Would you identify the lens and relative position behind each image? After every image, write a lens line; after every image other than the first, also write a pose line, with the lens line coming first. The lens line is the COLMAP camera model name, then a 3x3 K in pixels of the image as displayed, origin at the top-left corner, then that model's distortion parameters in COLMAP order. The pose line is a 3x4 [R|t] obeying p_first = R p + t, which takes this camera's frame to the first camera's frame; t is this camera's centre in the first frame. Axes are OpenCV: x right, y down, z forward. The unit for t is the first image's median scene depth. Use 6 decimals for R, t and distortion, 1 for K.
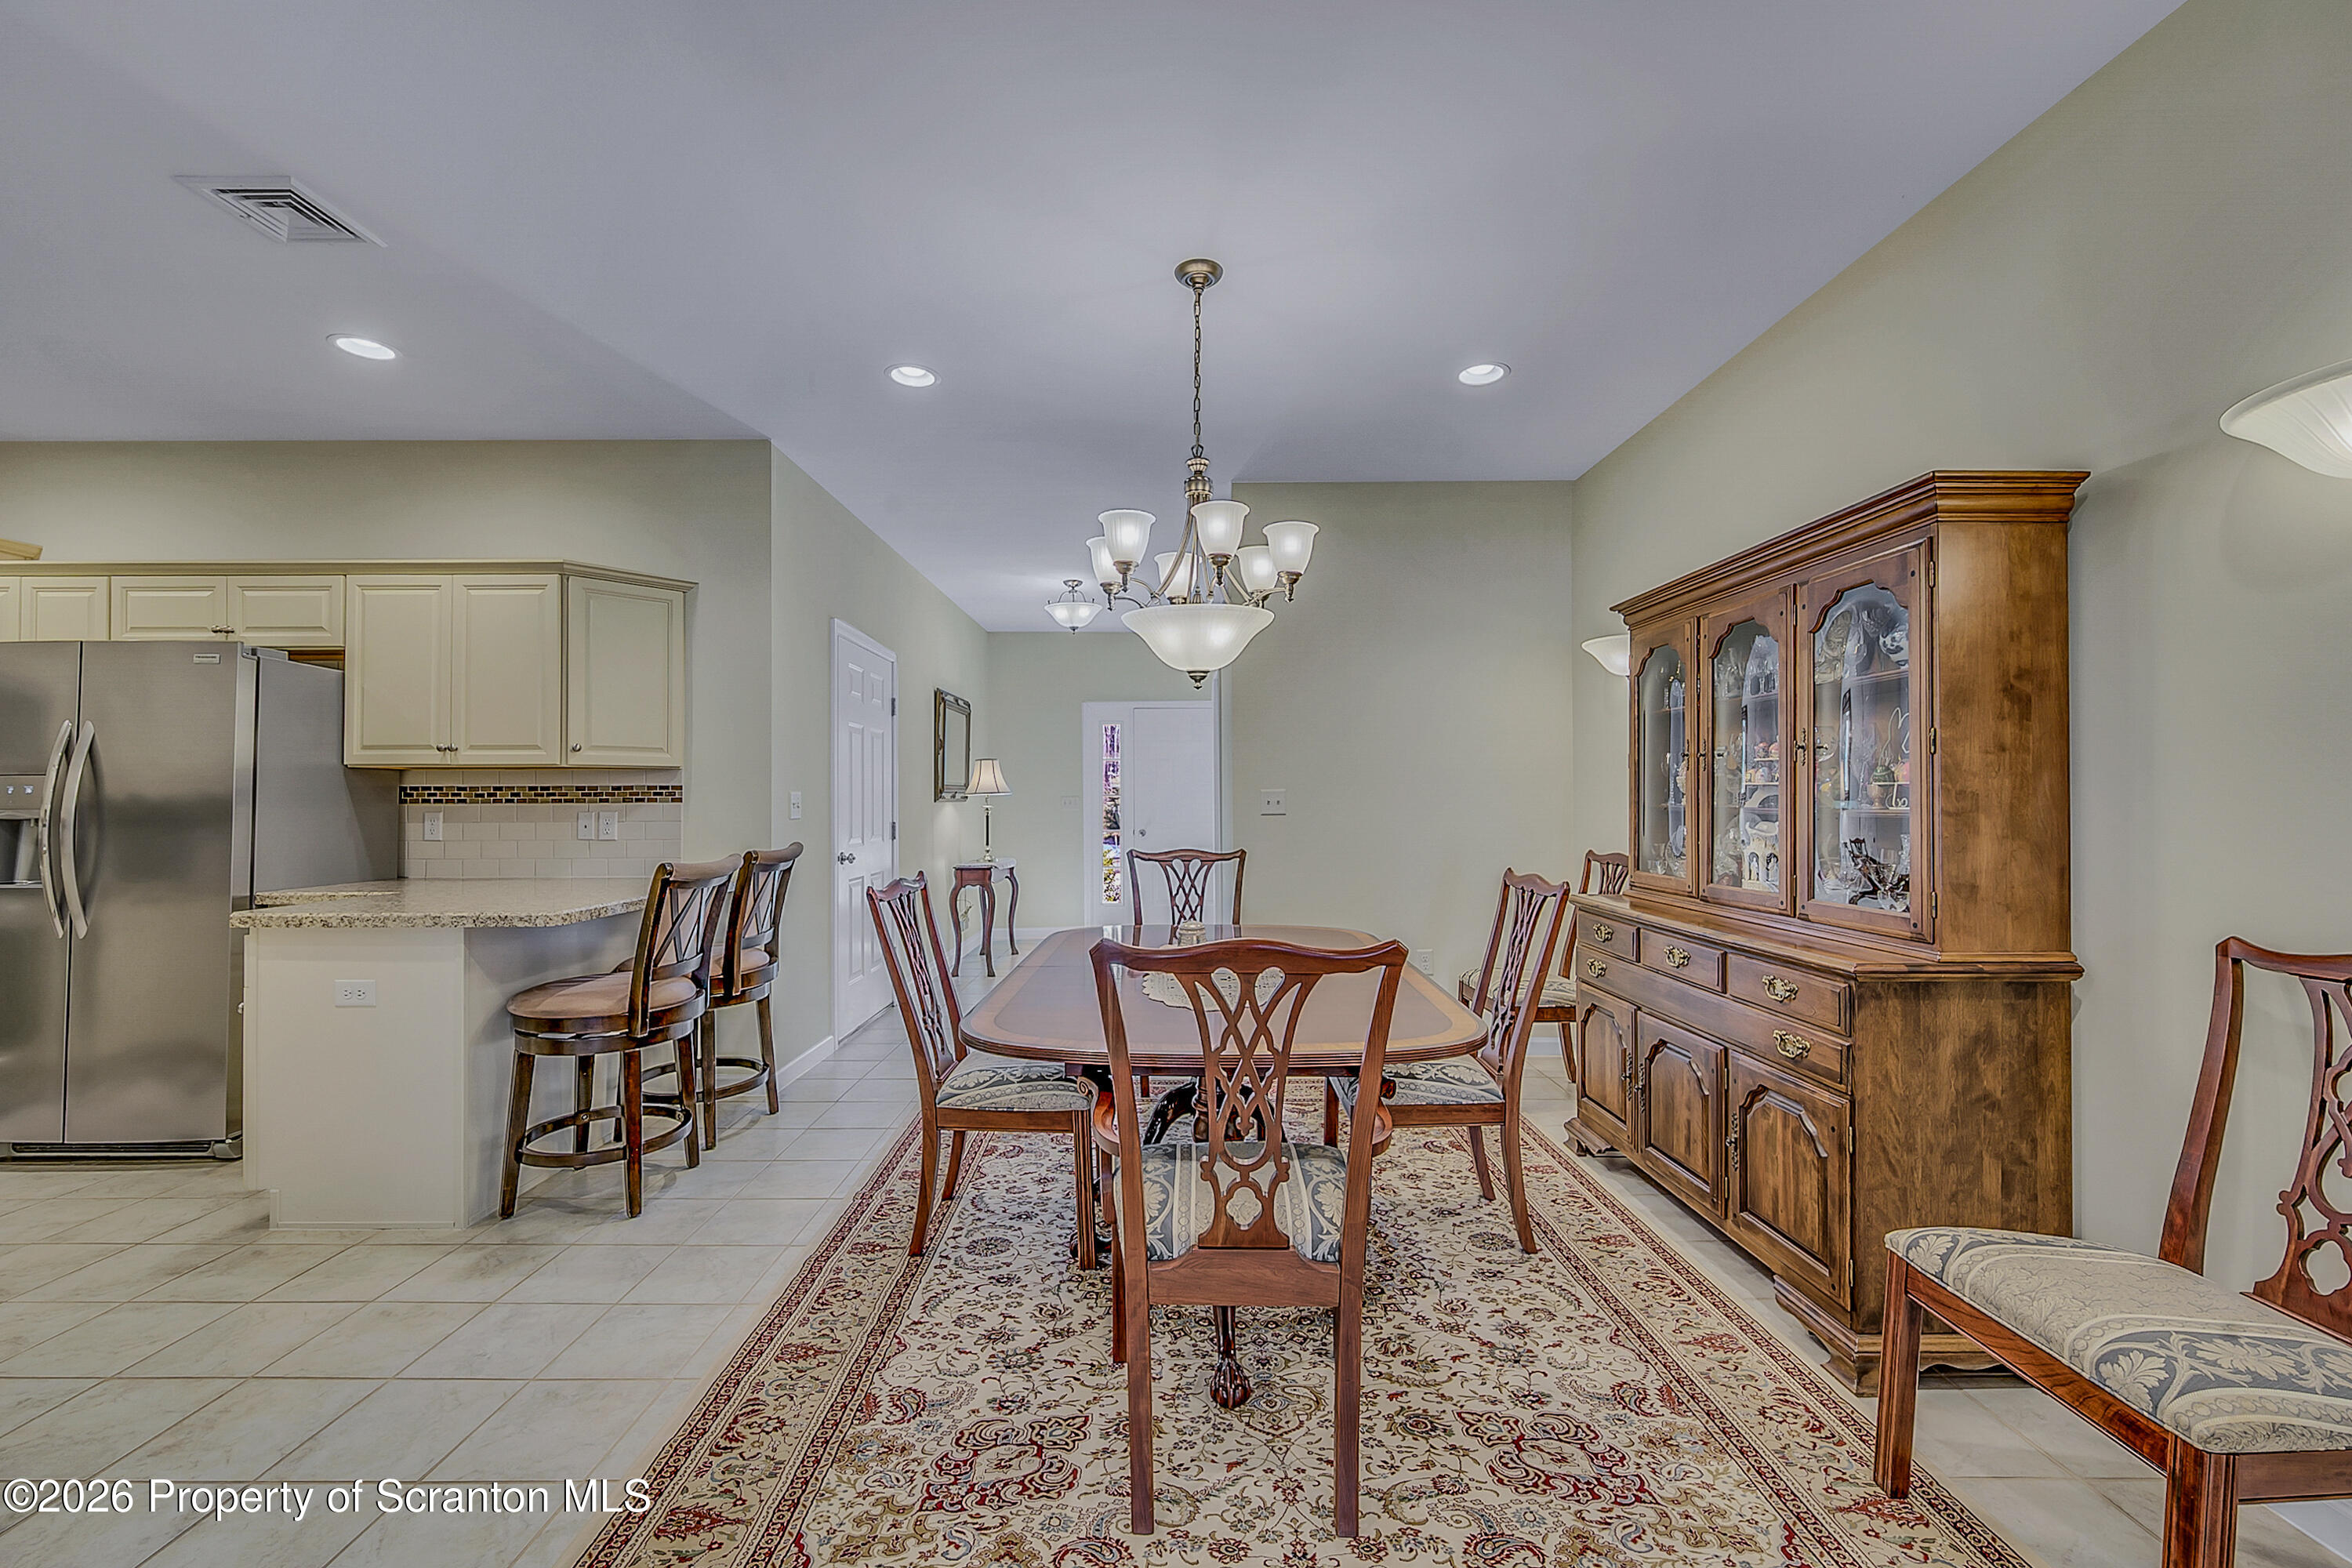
lens RADIAL K [[933.1, 0, 1167.6], [0, 933.1, 804.0], [0, 0, 1]] dist [0.001446, 0.000159]
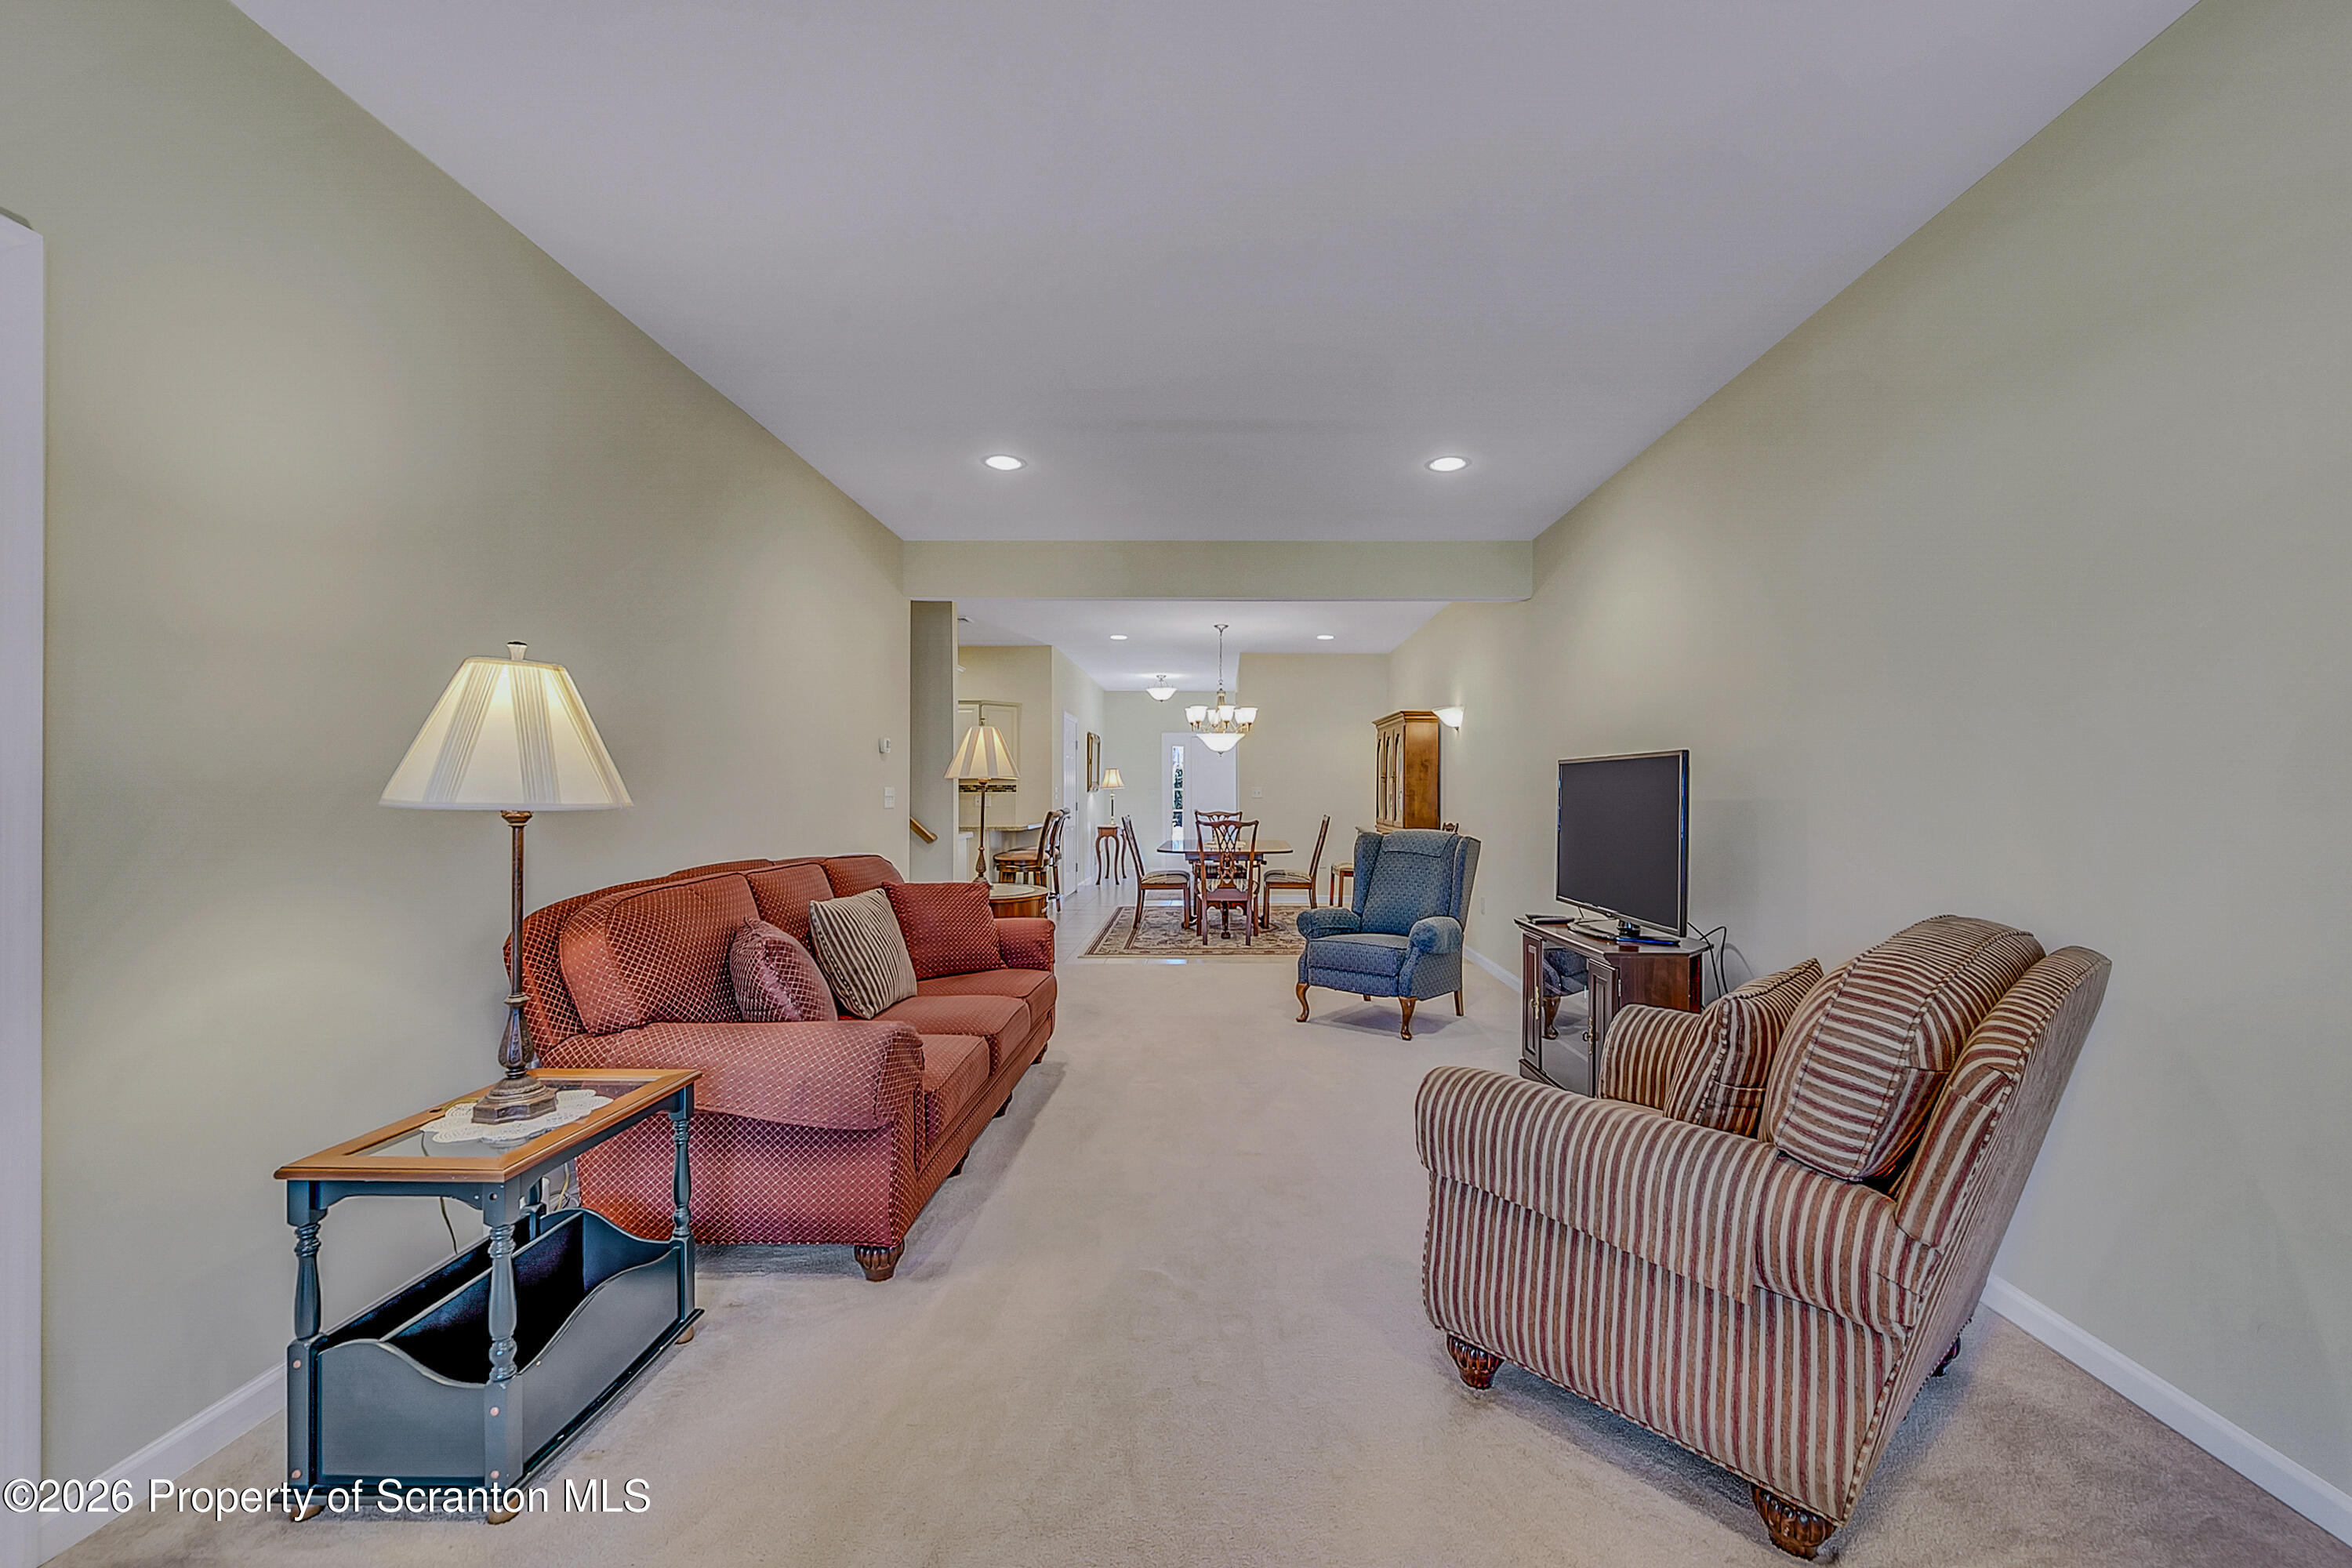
lens RADIAL K [[973.9, 0, 1189.2], [0, 973.9, 790.3], [0, 0, 1]] dist [-0.001529, -0.000237]
pose [[0.999640, -0.000051, -0.026813, 0.005528], [-0.000076, 0.999989, -0.004735, 0.003445], [0.026813, 0.004735, 0.999629, -0.931195]]
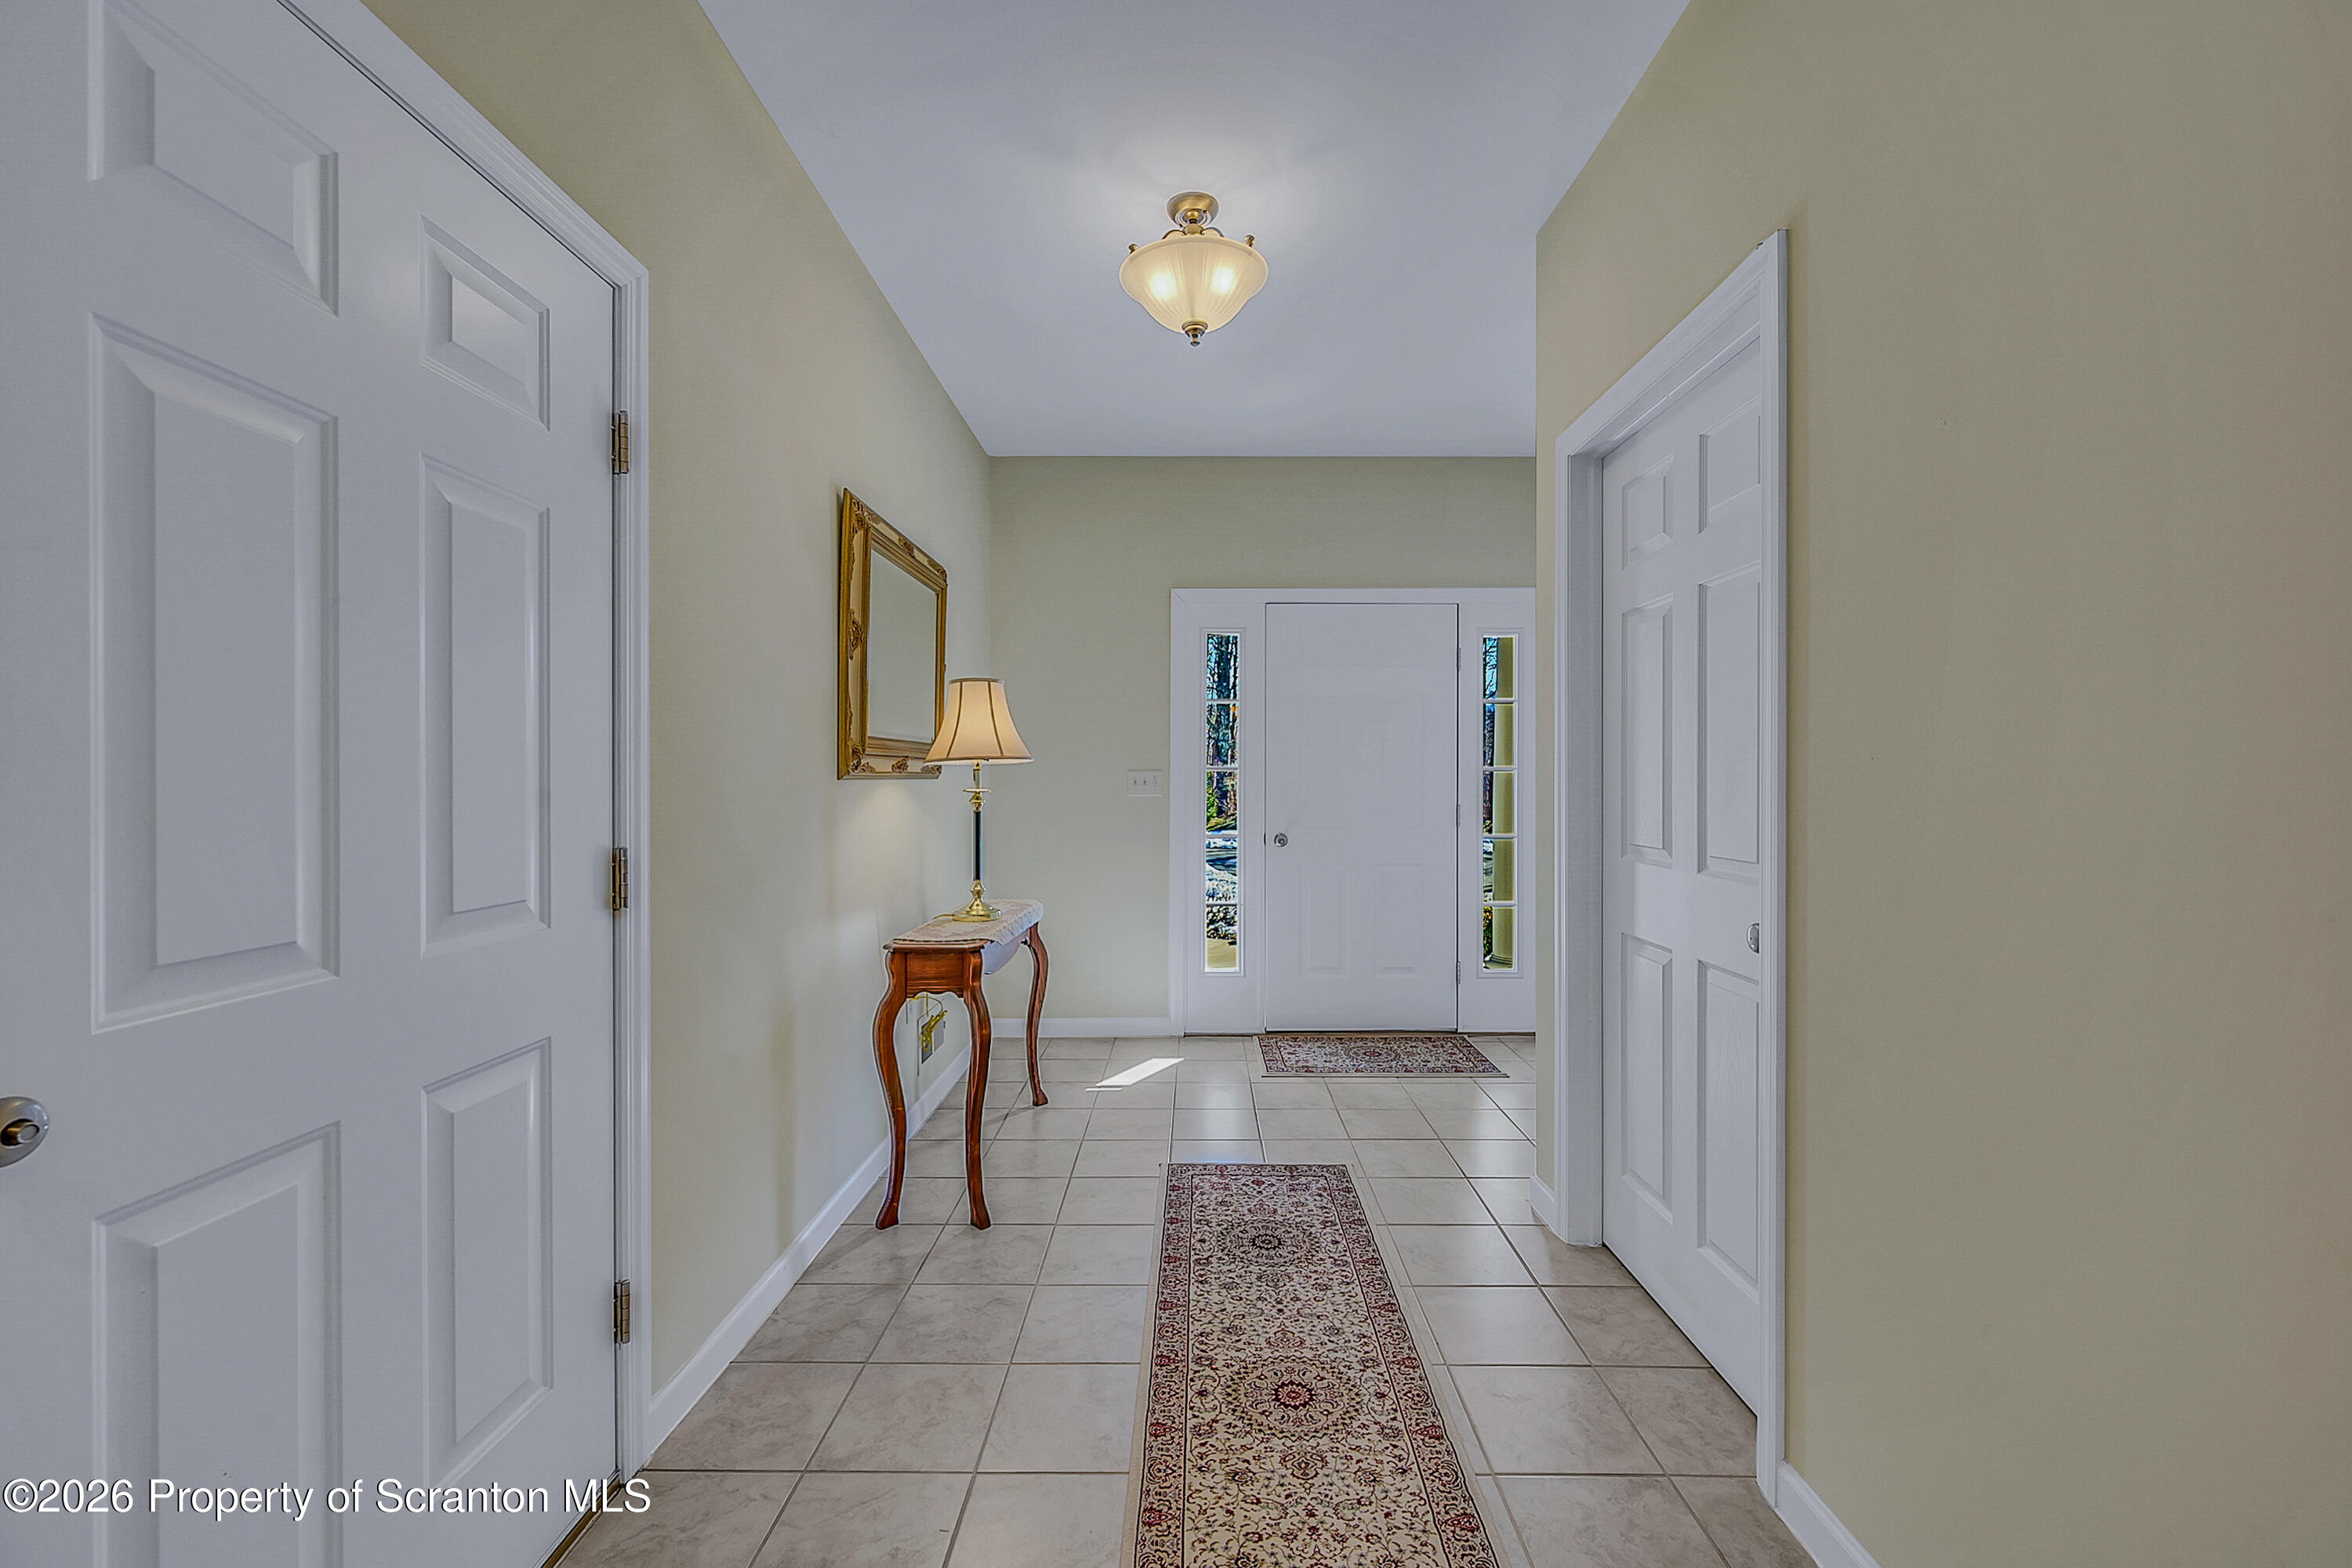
lens RADIAL K [[973.9, 0, 1189.2], [0, 973.9, 790.3], [0, 0, 1]] dist [-0.001529, -0.000237]
pose [[0.999980, 0.000751, -0.006319, -0.098997], [-0.000712, 0.999981, 0.006172, -0.000191], [0.006324, -0.006168, 0.999961, 0.591254]]
